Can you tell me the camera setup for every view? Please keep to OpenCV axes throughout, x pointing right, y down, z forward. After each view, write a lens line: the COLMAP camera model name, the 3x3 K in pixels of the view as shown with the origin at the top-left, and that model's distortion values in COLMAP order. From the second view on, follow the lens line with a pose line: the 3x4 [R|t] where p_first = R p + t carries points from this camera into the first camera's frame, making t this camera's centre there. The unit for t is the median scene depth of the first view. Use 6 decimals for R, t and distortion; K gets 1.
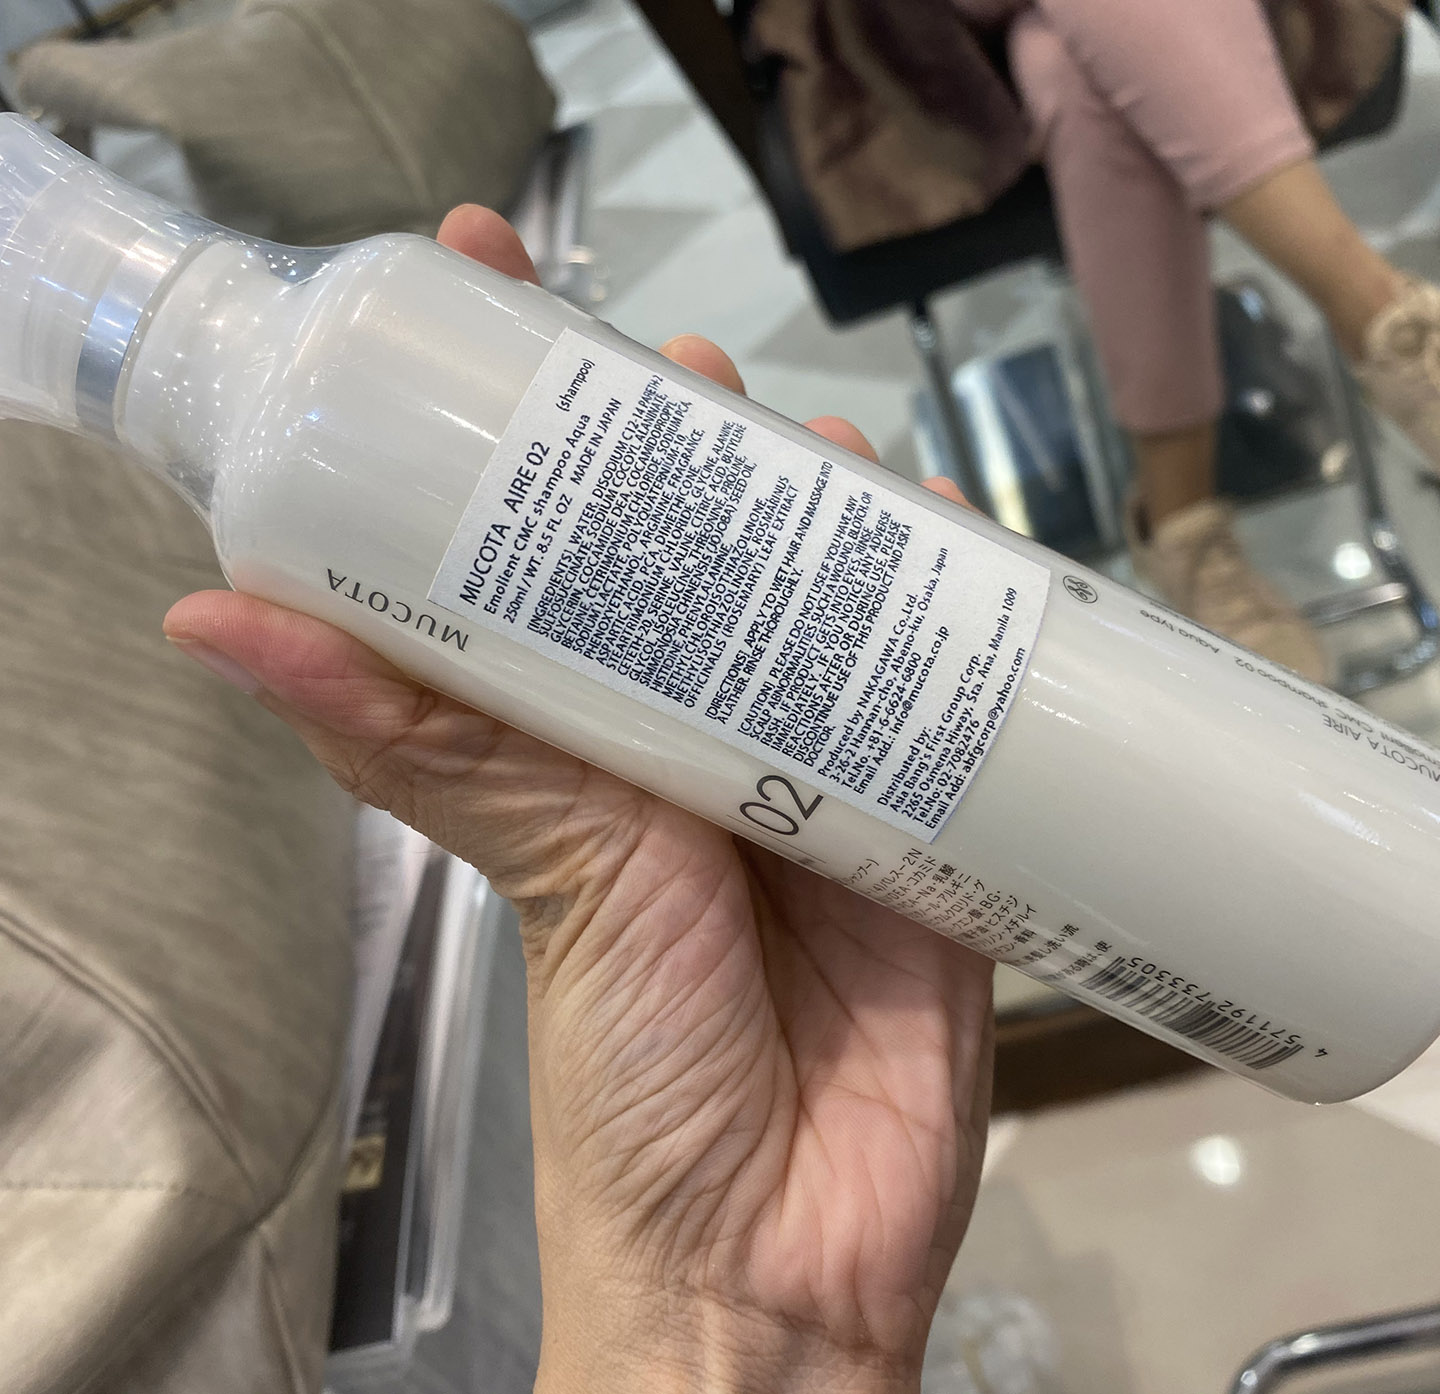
lens RADIAL K [[1574.6, 0, 720.0], [0, 1574.6, 697.0], [0, 0, 1]] dist [0.005572, 0.008160]
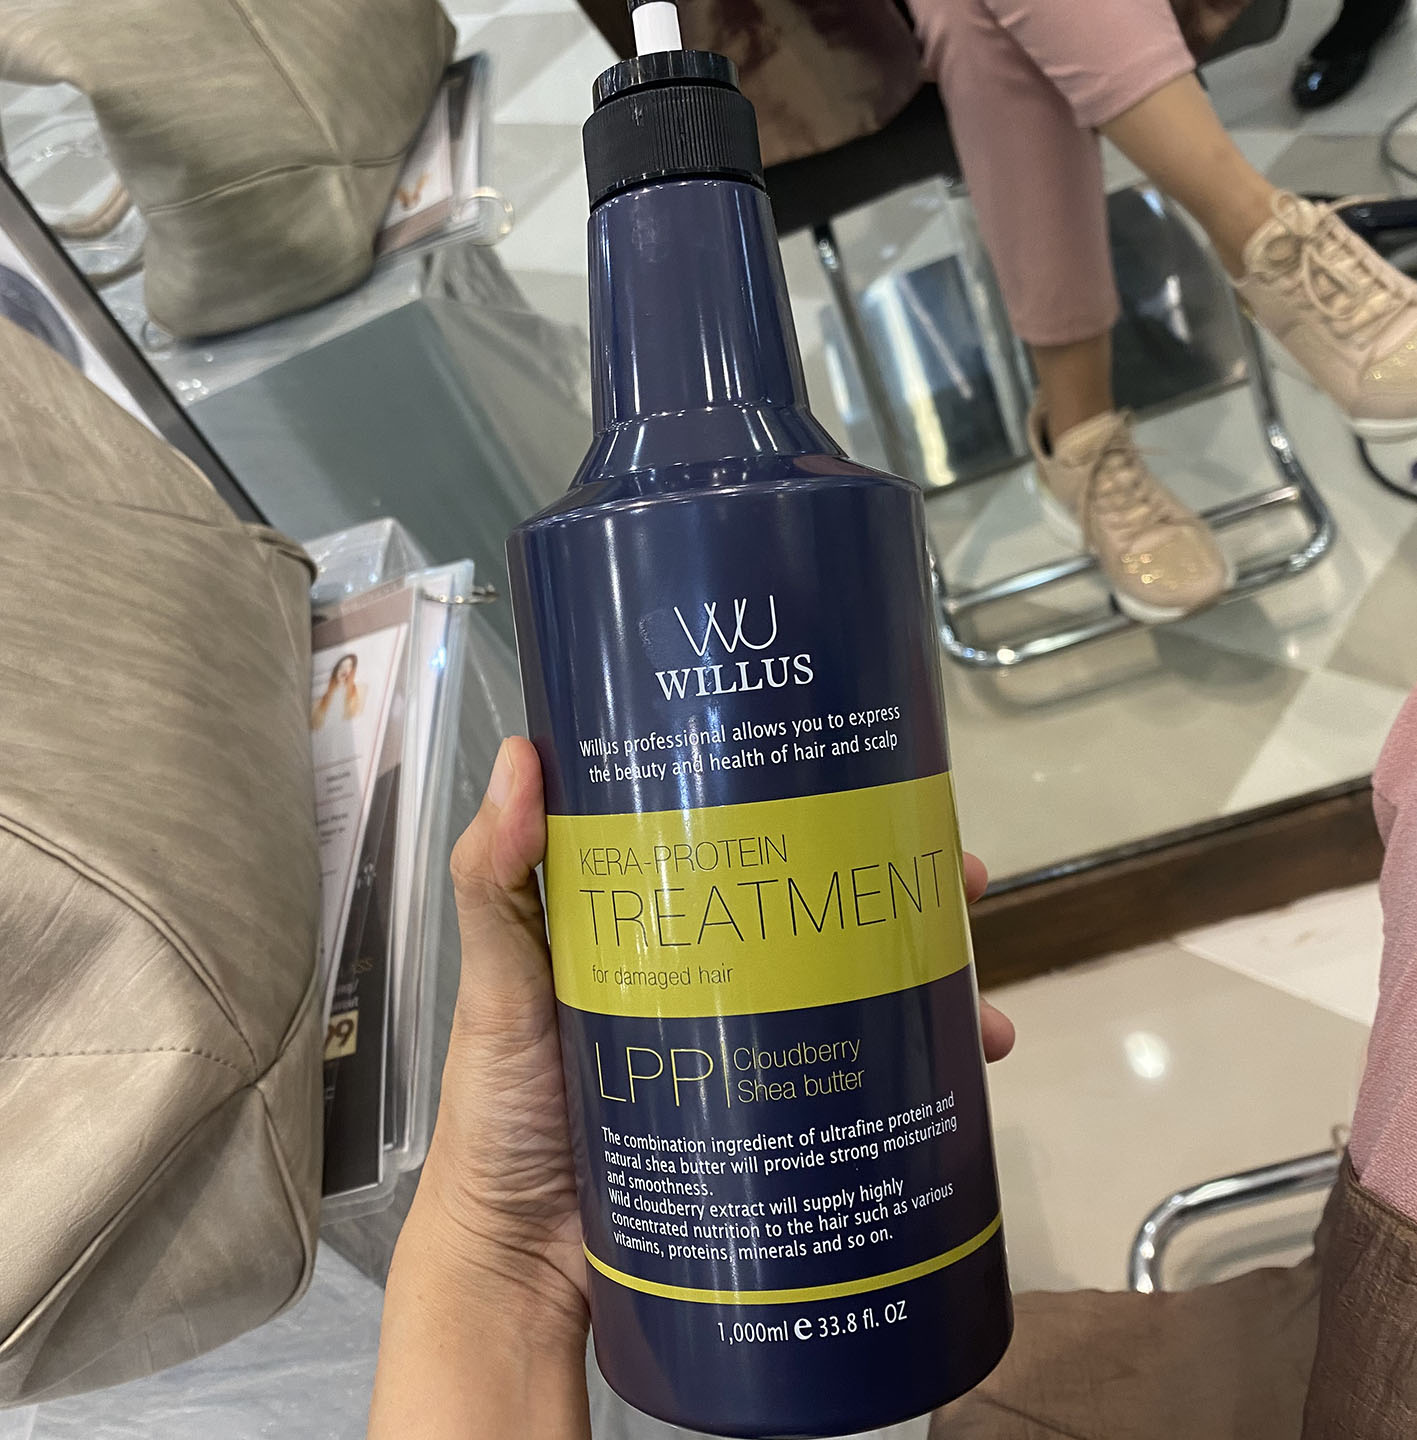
lens RADIAL K [[1691.5, 0, 777.8], [0, 1691.5, 720.2], [0, 0, 1]] dist [0.023610, -0.029580]
pose [[0.996142, -0.043532, 0.076192, 0.003538], [0.039082, 0.997496, 0.058941, 0.009155], [-0.078567, -0.055736, 0.995350, -0.218135]]
